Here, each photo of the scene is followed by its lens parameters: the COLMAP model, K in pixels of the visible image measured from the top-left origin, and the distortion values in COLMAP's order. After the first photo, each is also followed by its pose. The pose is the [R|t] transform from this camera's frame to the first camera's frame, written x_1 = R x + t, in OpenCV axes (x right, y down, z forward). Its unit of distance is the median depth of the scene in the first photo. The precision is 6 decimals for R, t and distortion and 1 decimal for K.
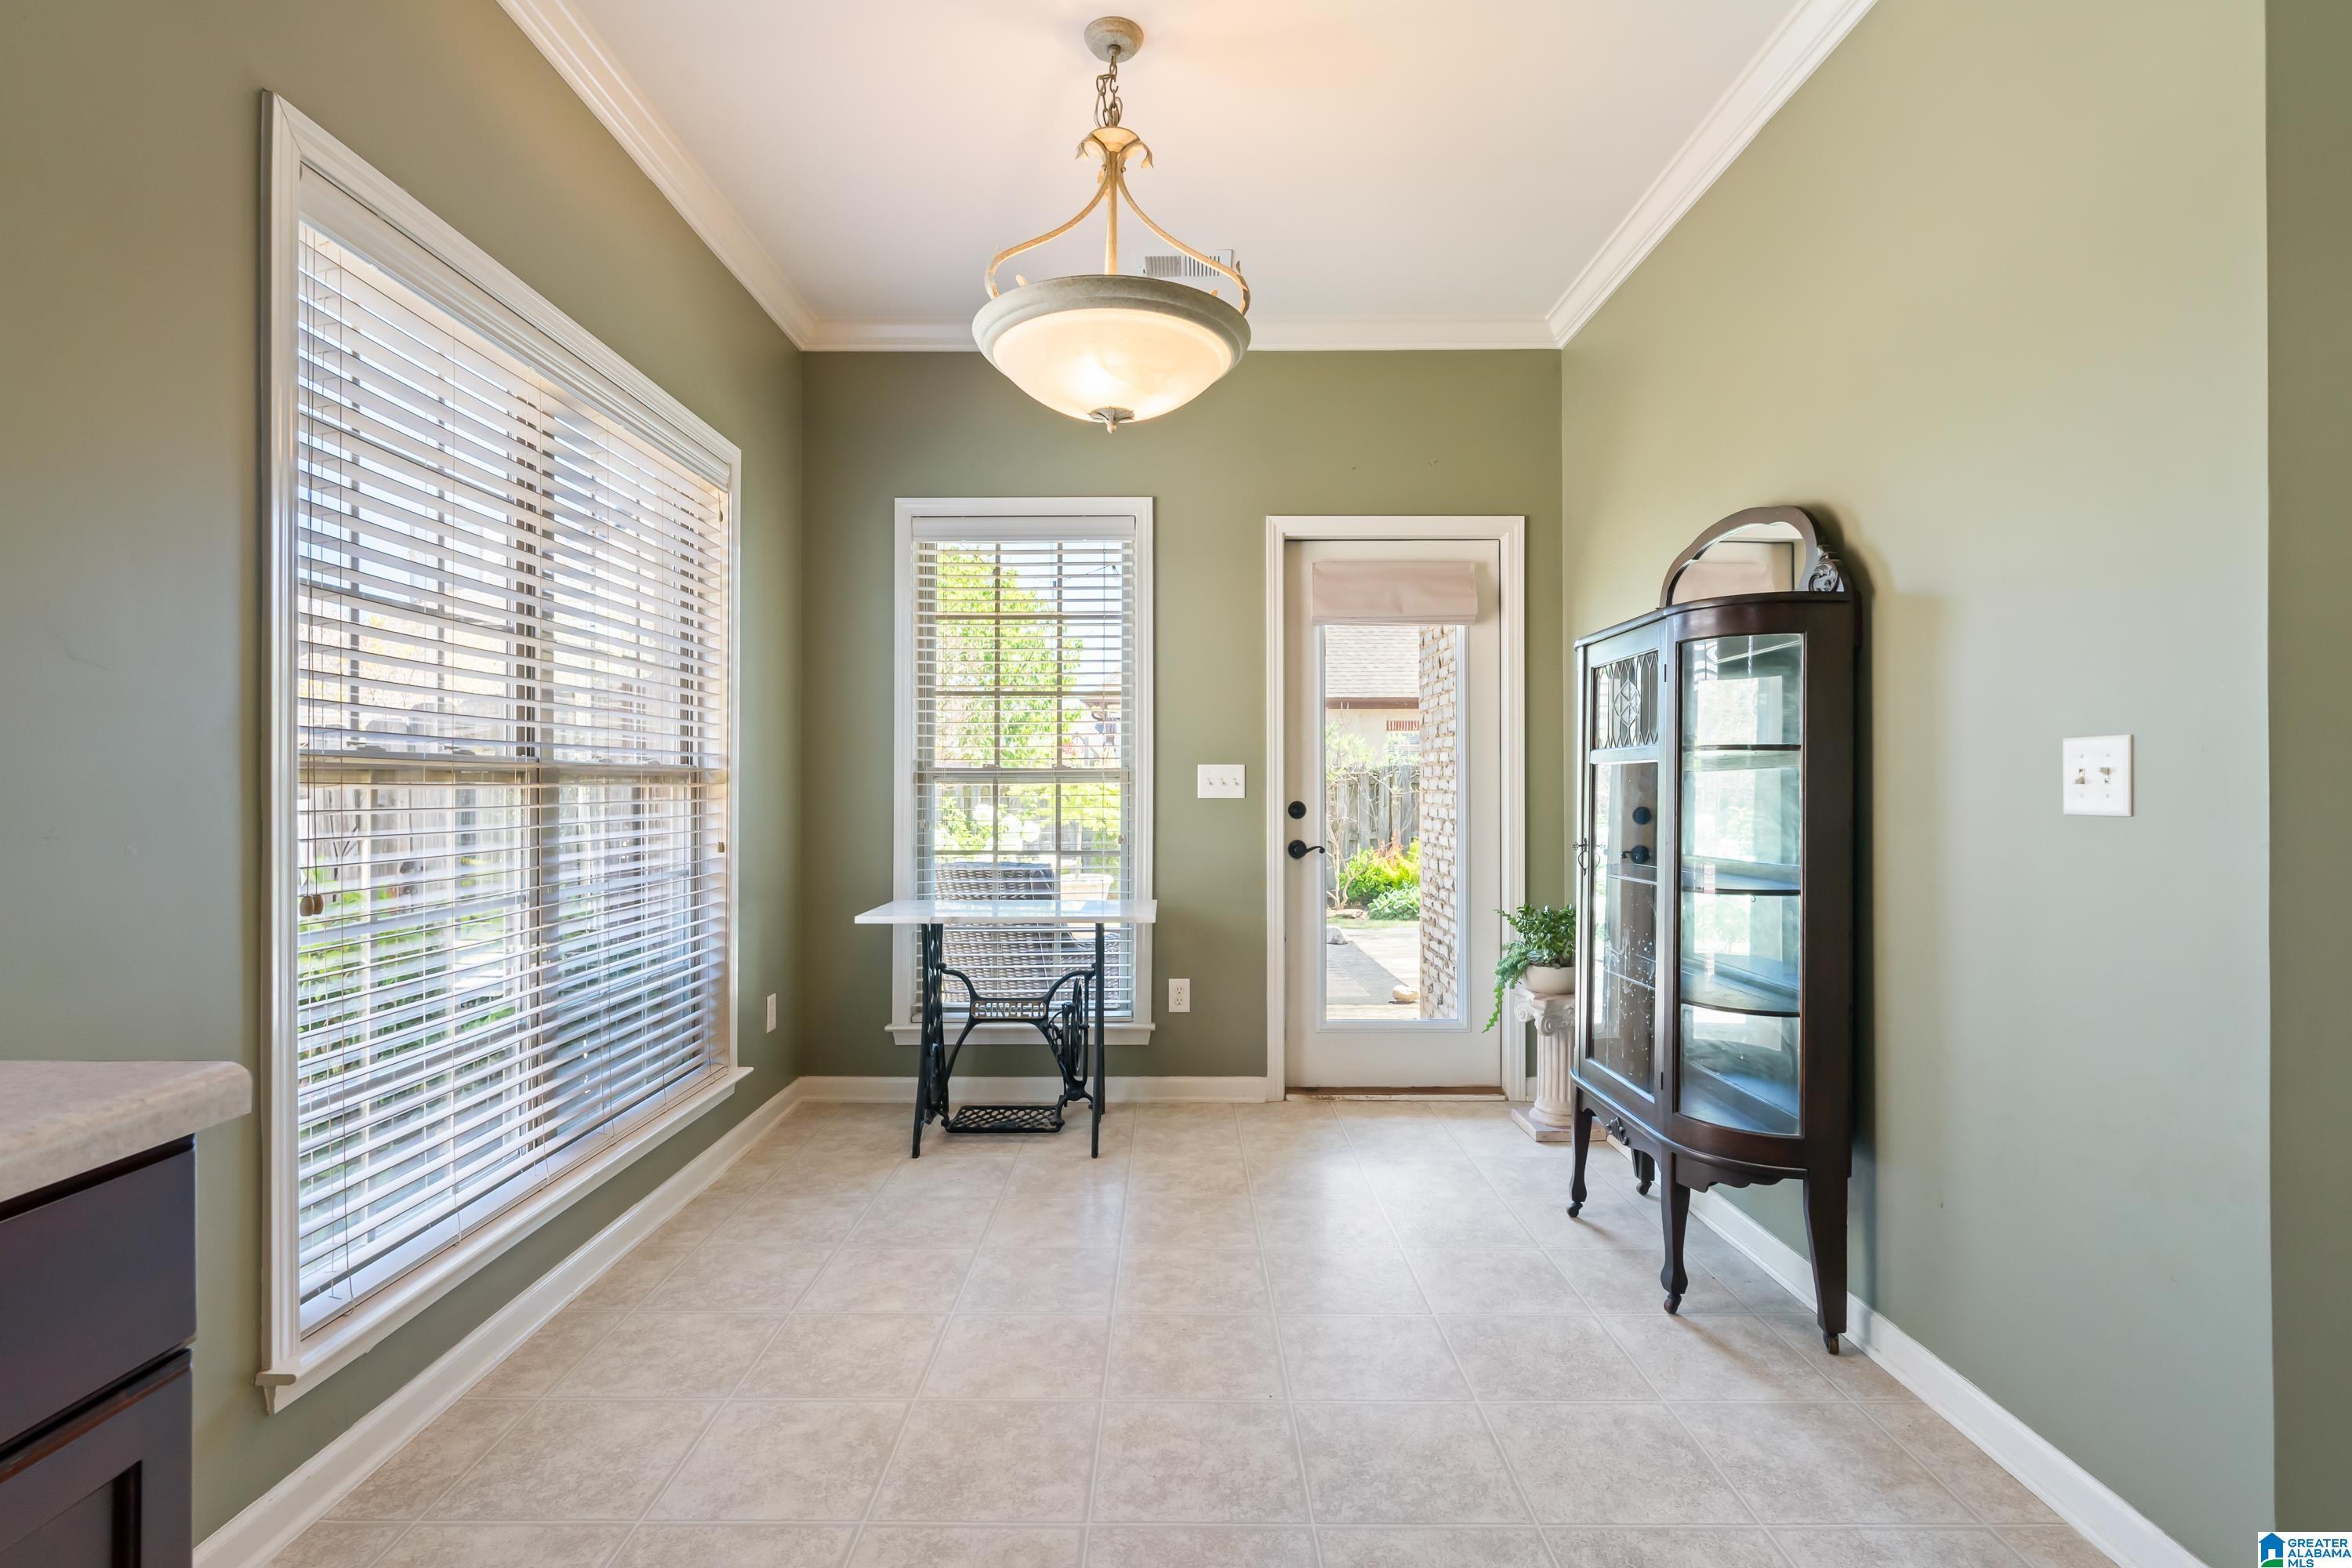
lens RADIAL K [[1095.9, 0, 1170.0], [0, 1095.9, 778.3], [0, 0, 1]] dist [-0.003989, 0.001718]
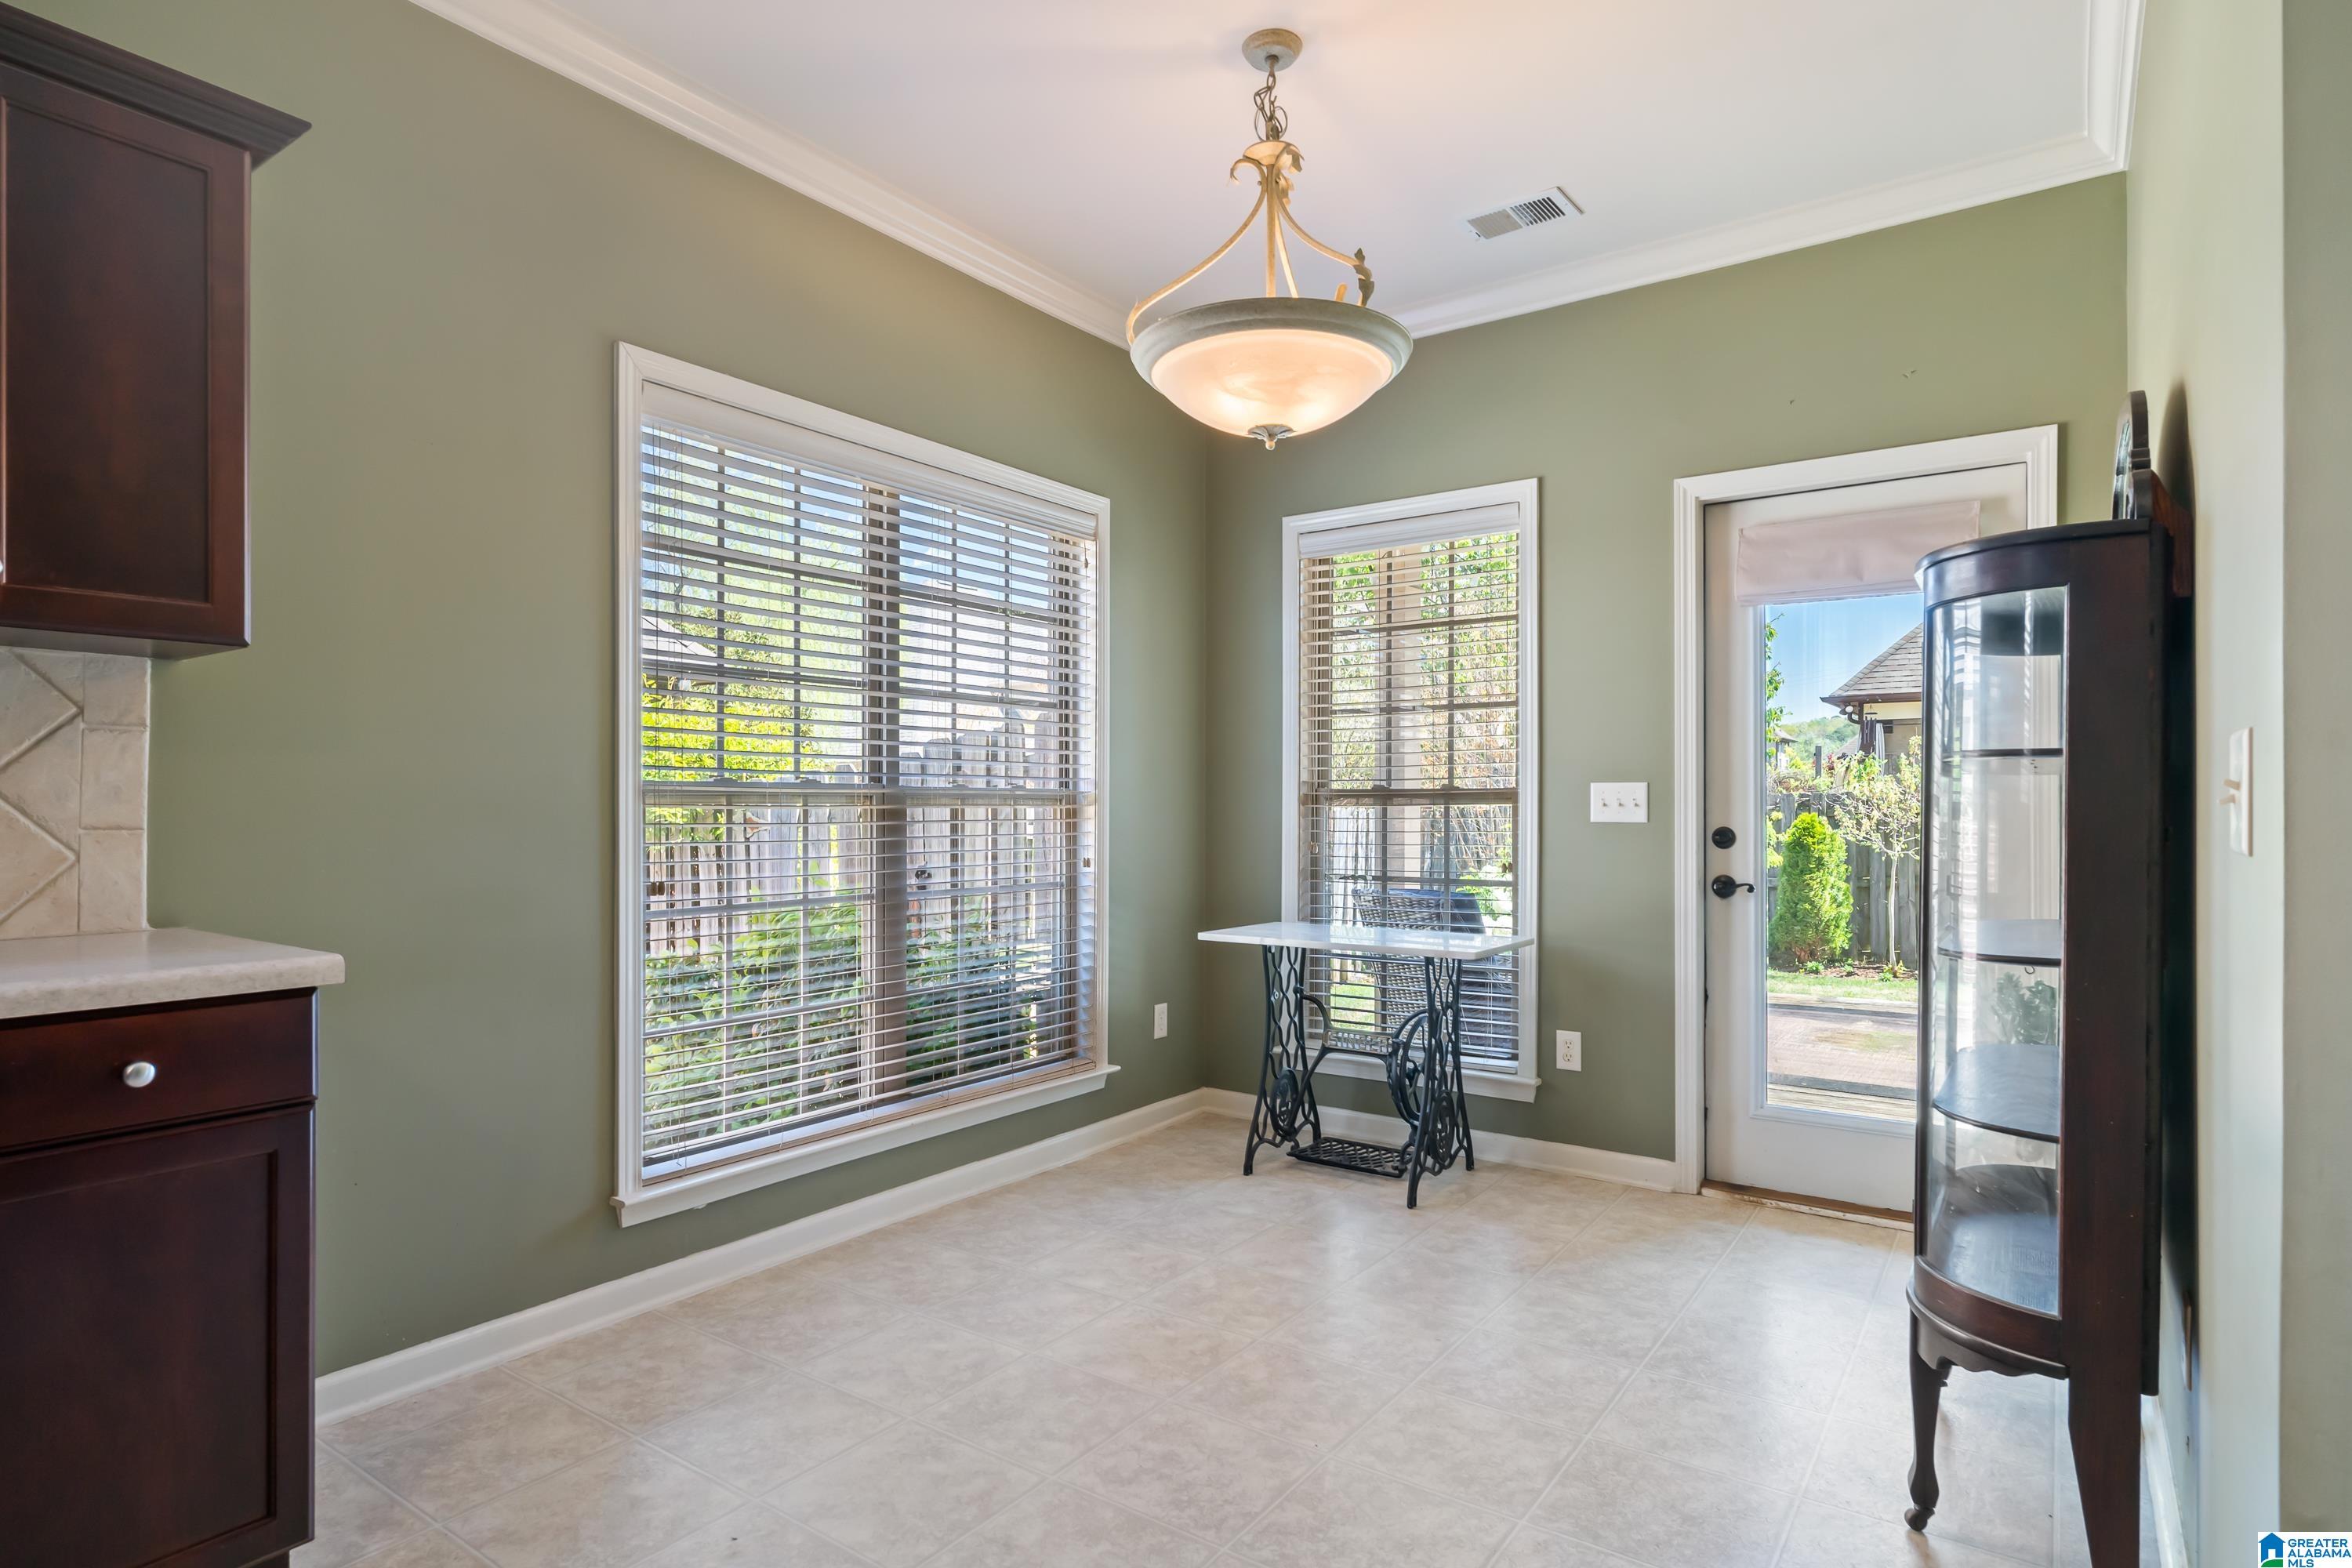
lens RADIAL K [[1241.7, 0, 1174.8], [0, 1241.7, 798.8], [0, 0, 1]] dist [0.000329, -0.000660]
pose [[0.814908, -0.003532, -0.579580, 0.374212], [0.003124, 0.999994, -0.001701, 0.000643], [0.579582, -0.000425, 0.814914, 0.026848]]
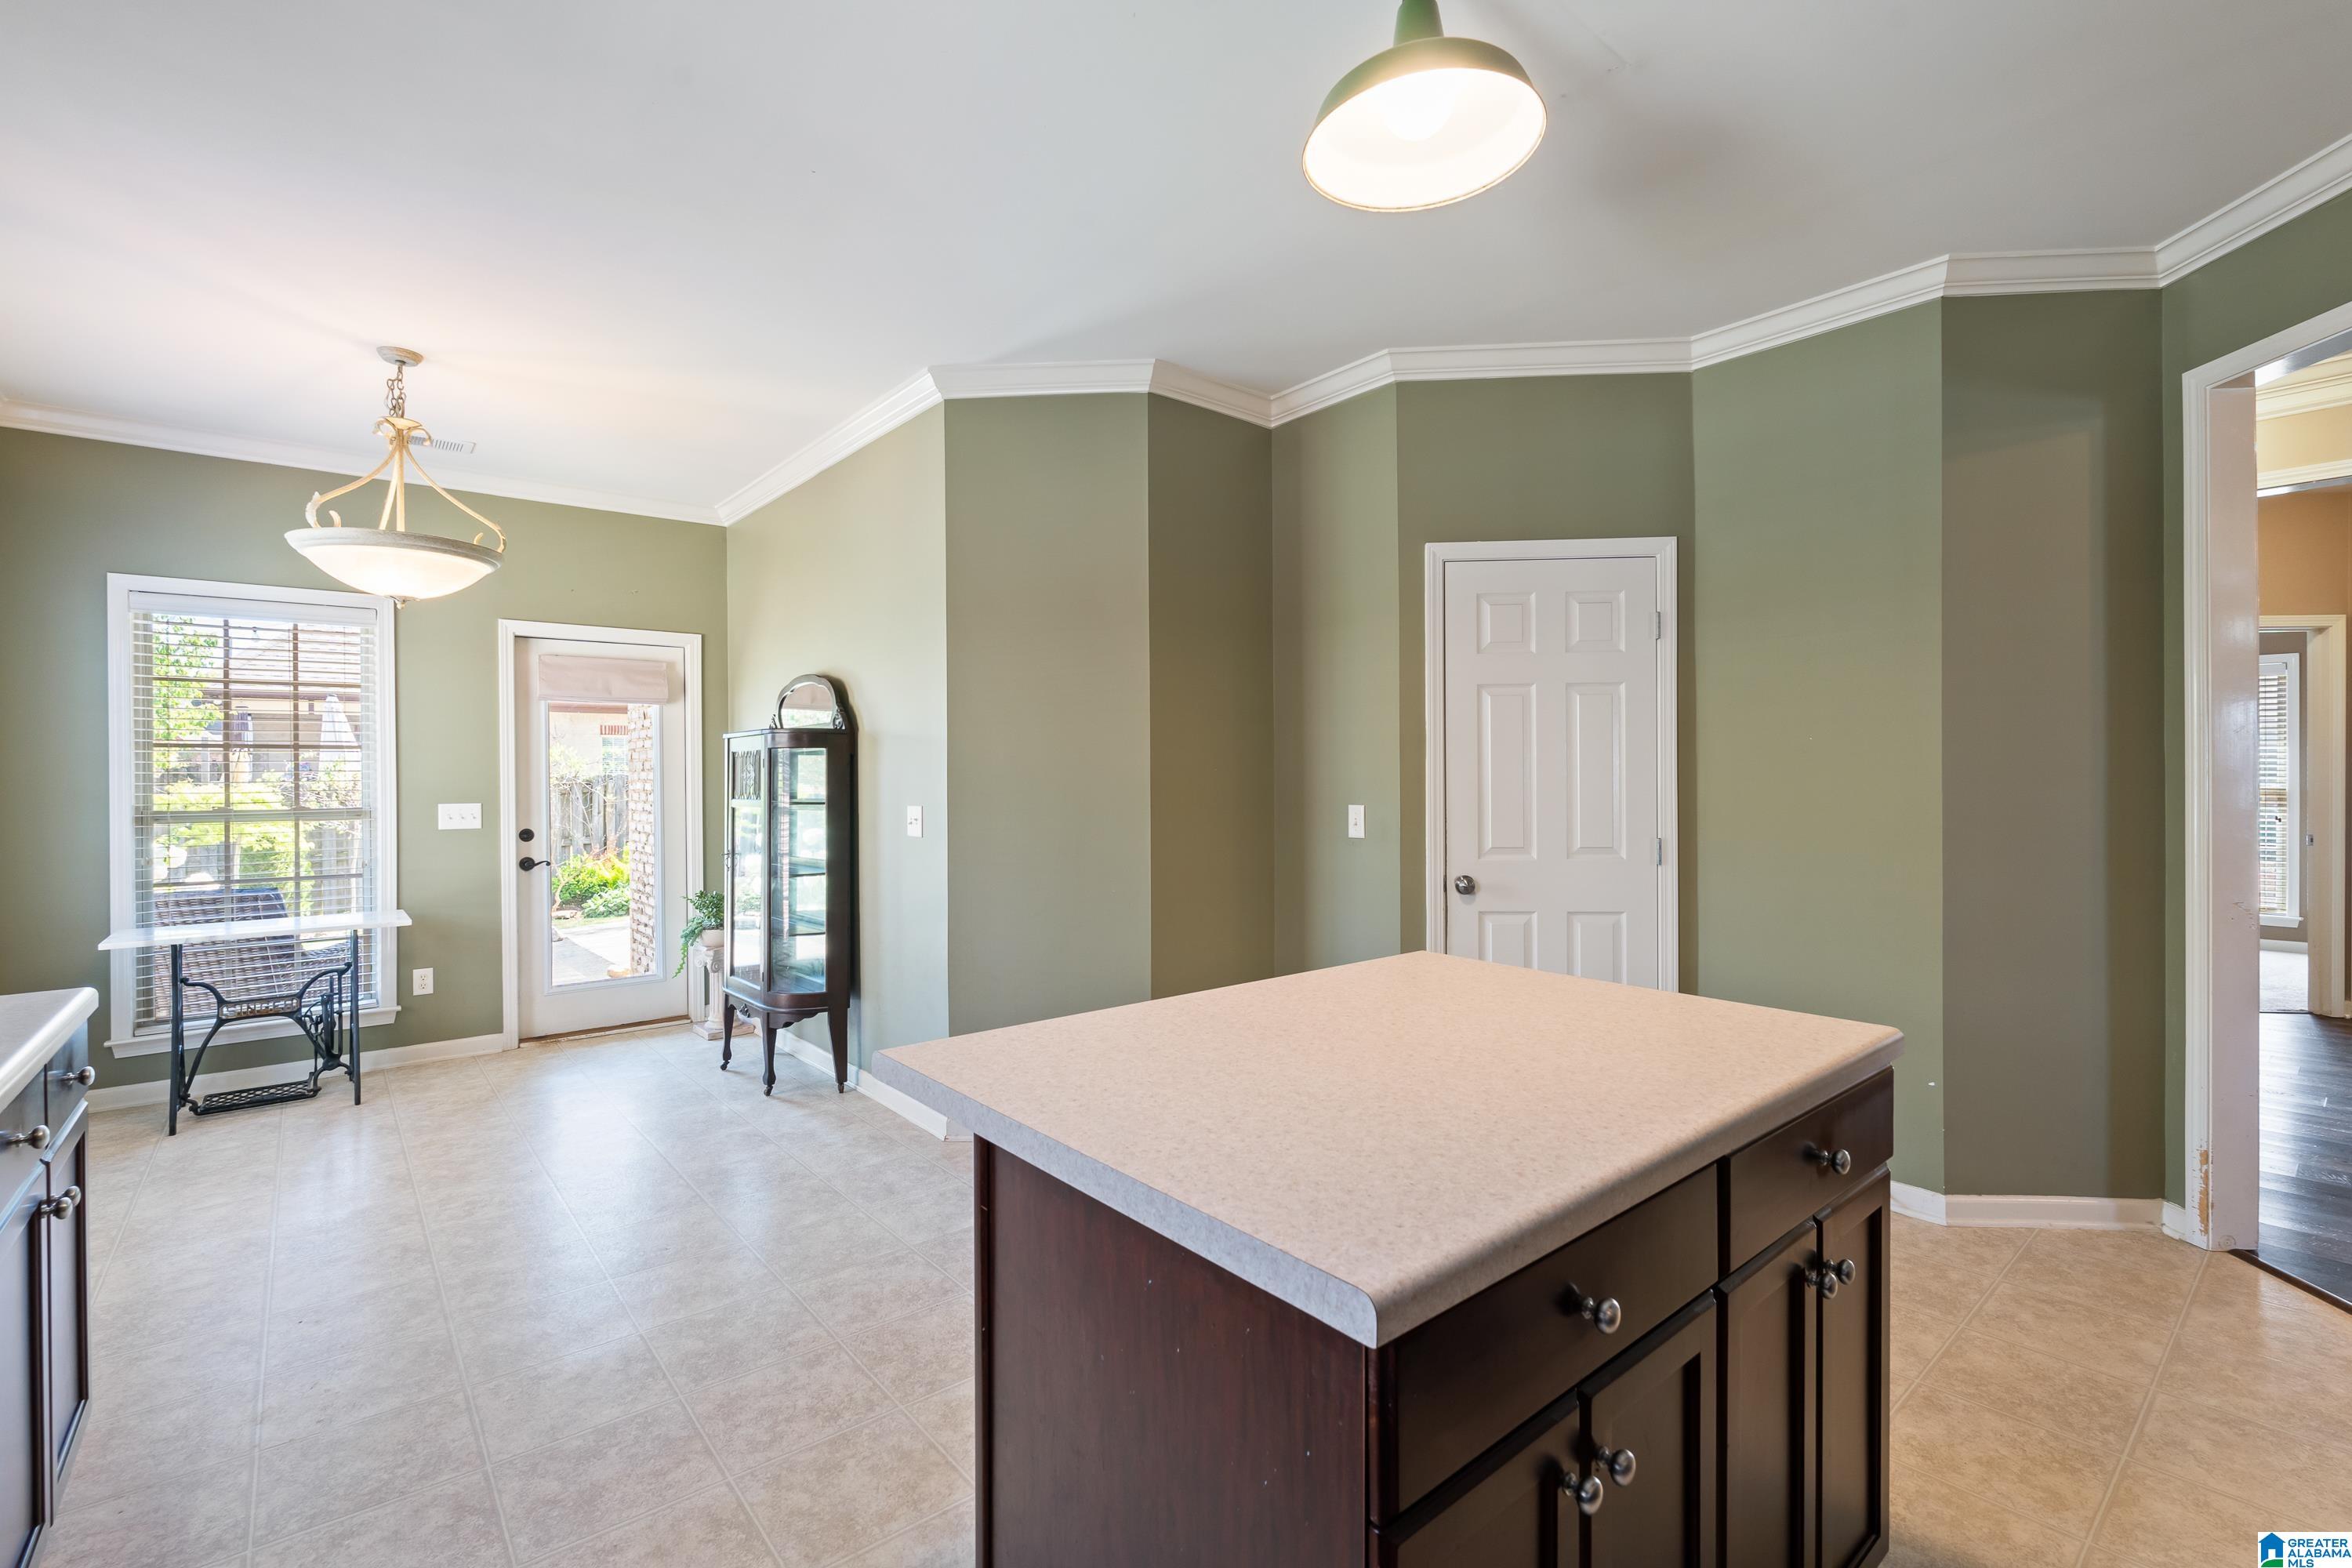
lens RADIAL K [[1044.8, 0, 1182.8], [0, 1044.8, 781.1], [0, 0, 1]] dist [-0.004227, 0.000988]
pose [[0.762227, -0.008701, 0.647251, -0.119645], [0.002826, 0.999945, 0.010115, -0.058160], [-0.647303, -0.005881, 0.762210, -0.611164]]
